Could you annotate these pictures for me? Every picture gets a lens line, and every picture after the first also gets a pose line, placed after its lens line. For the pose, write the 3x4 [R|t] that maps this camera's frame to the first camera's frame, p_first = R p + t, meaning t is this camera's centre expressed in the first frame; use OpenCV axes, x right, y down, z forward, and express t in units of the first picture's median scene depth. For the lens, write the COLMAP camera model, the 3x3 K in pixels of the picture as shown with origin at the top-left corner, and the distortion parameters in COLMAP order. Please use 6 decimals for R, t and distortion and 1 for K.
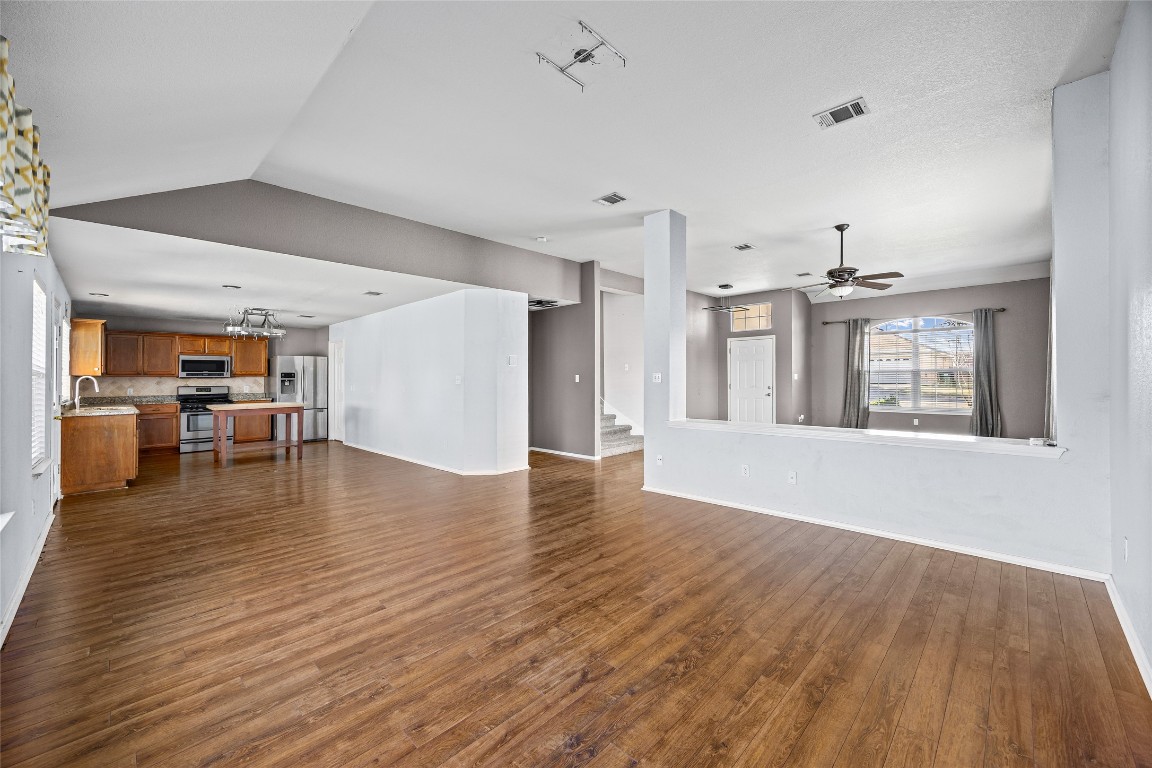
lens RADIAL K [[444.8, 0, 567.2], [0, 444.8, 379.3], [0, 0, 1]] dist [0.006996, -0.000895]
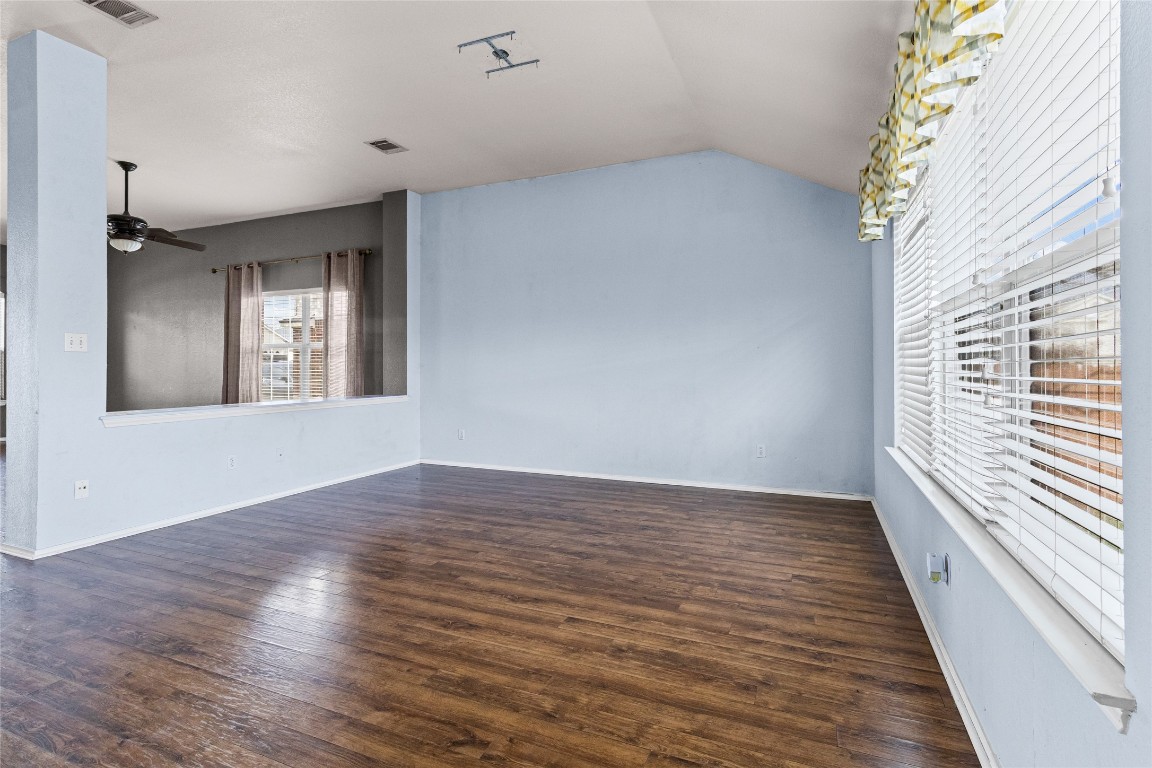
lens RADIAL K [[554.1, 0, 575.8], [0, 554.1, 365.5], [0, 0, 1]] dist [0.010954, 0.002177]
pose [[-0.359142, 0.012111, 0.933204, -1.430440], [0.002352, 0.999924, -0.012072, 0.076959], [-0.933280, -0.002140, -0.359144, 1.429447]]
